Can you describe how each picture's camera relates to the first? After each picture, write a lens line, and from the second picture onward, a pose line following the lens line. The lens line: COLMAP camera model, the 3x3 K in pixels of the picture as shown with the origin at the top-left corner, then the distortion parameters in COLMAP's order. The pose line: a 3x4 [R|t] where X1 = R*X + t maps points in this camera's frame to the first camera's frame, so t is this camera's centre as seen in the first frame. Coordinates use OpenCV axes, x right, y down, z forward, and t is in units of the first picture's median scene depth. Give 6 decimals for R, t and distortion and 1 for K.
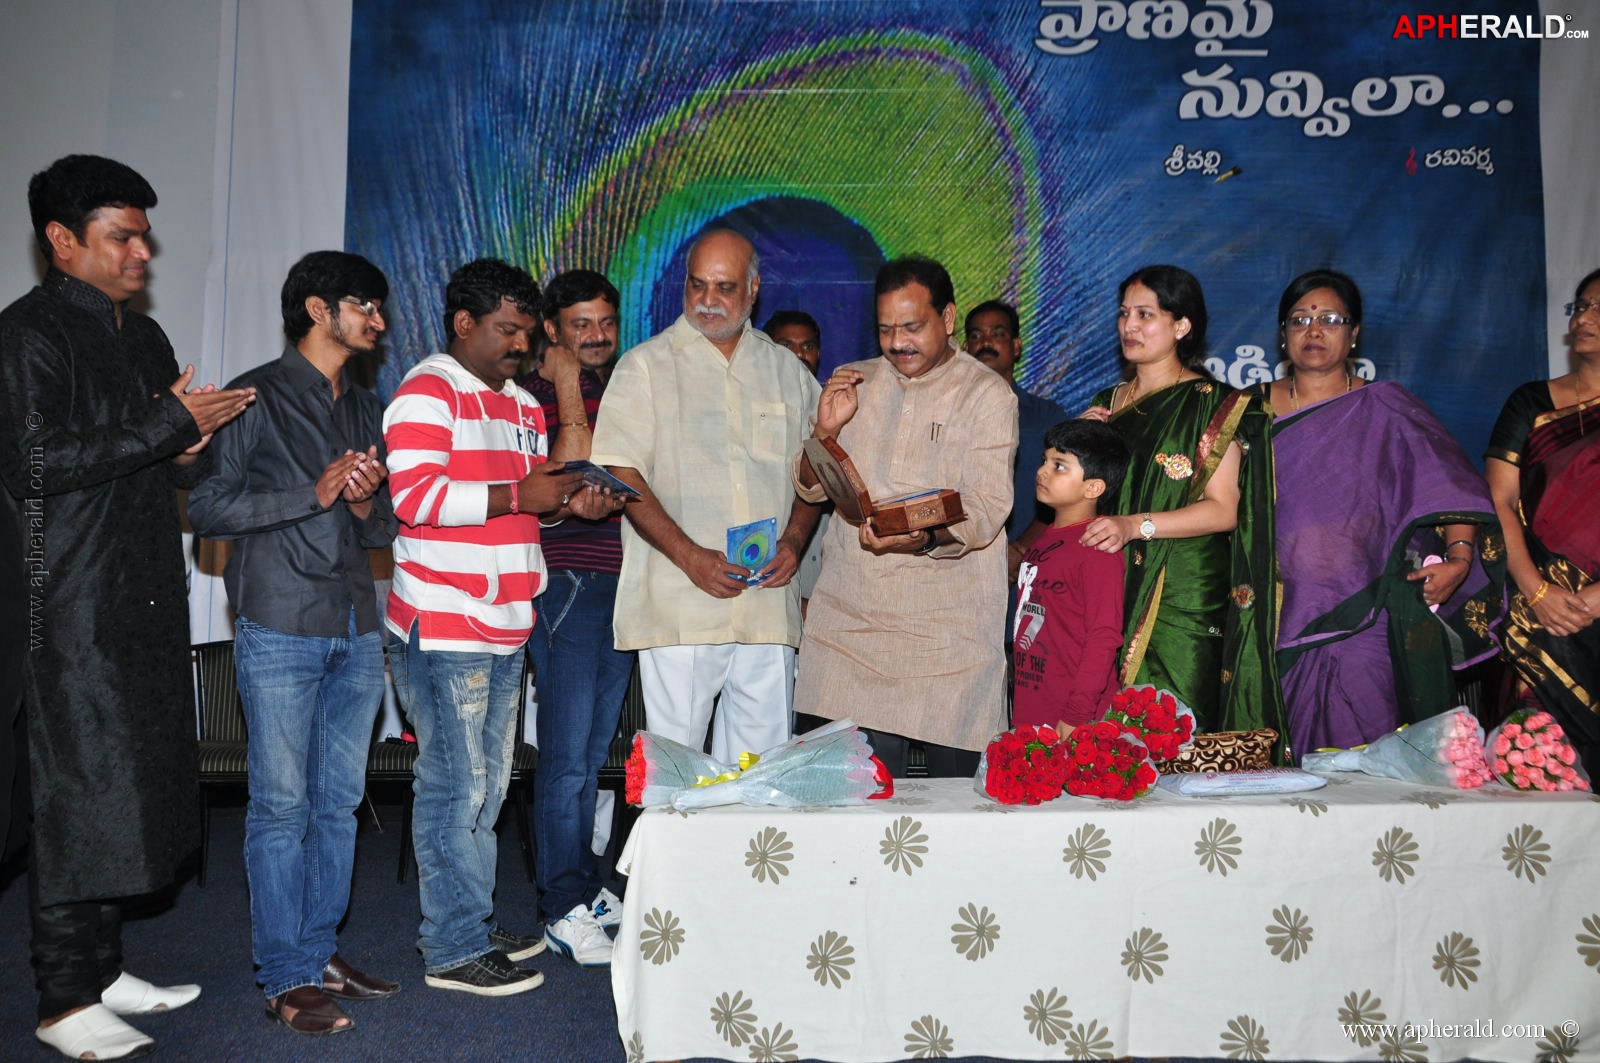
lens RADIAL K [[1434.6, 0, 771.1], [0, 1434.6, 532.8], [0, 0, 1]] dist [-0.130391, 0.196882]
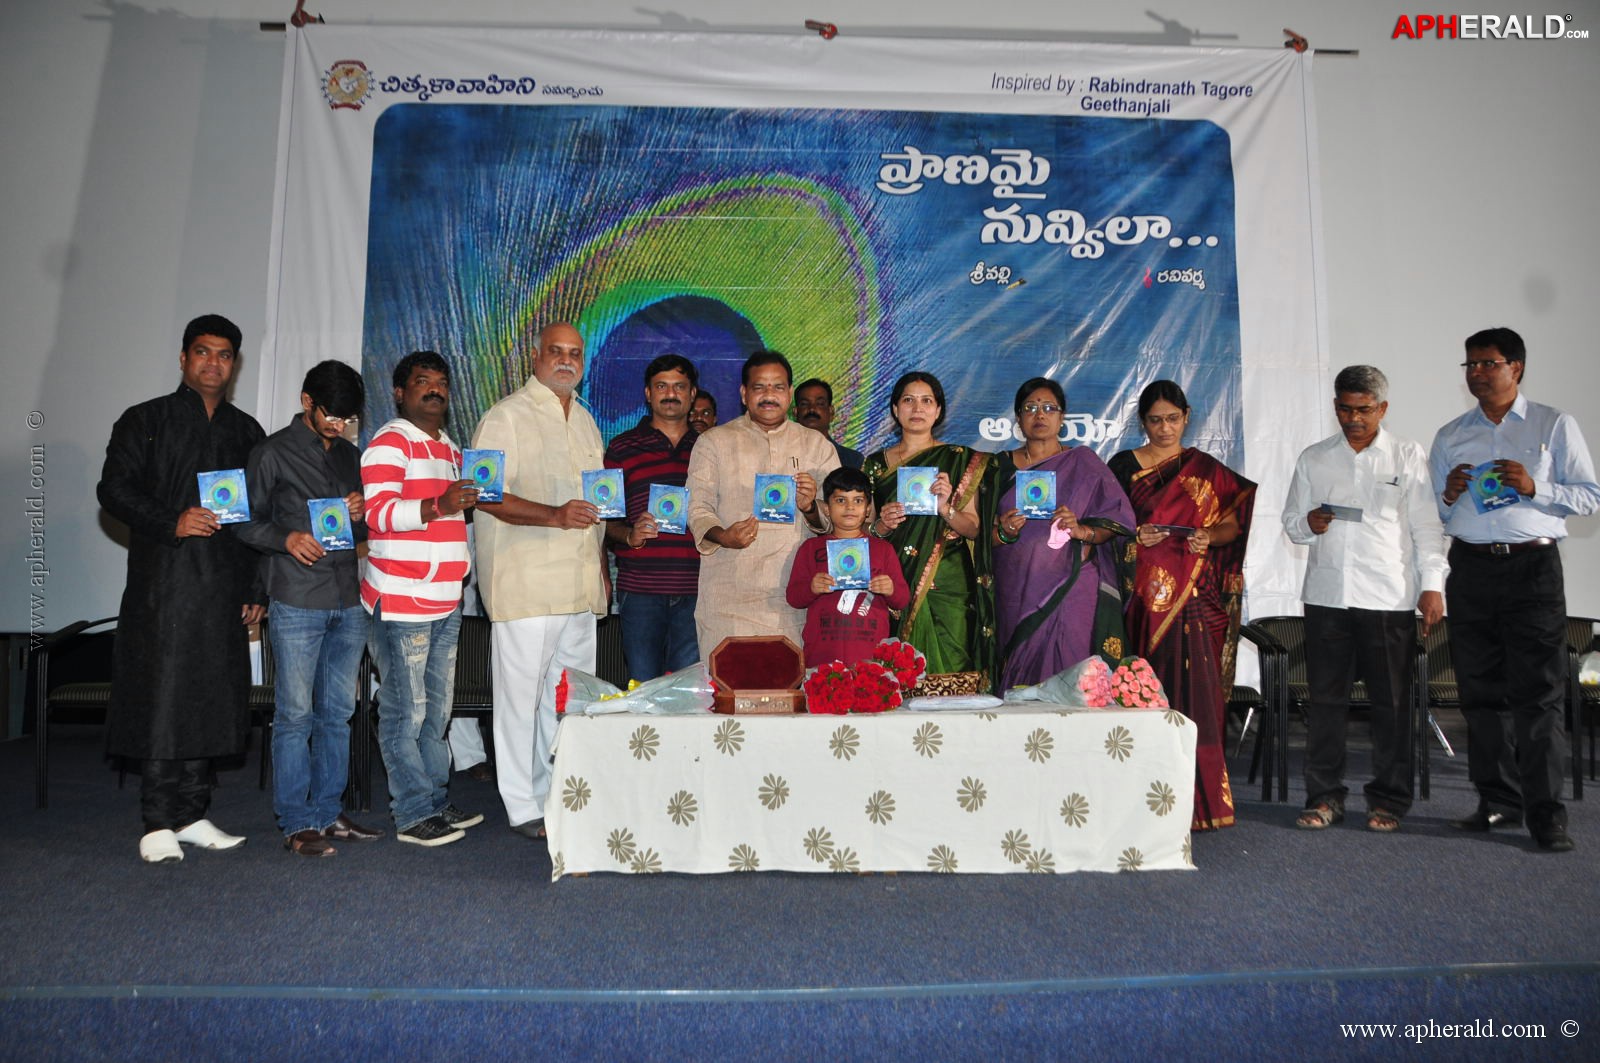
lens RADIAL K [[1318.5, 0, 800.0], [0, 1318.5, 531.5], [0, 0, 1]] dist [-0.150295, 0.000631]
pose [[0.998327, 0.009230, 0.057080, 0.045281], [-0.008487, 0.999876, -0.013258, 0.004219], [-0.057195, 0.012752, 0.998282, -0.248367]]
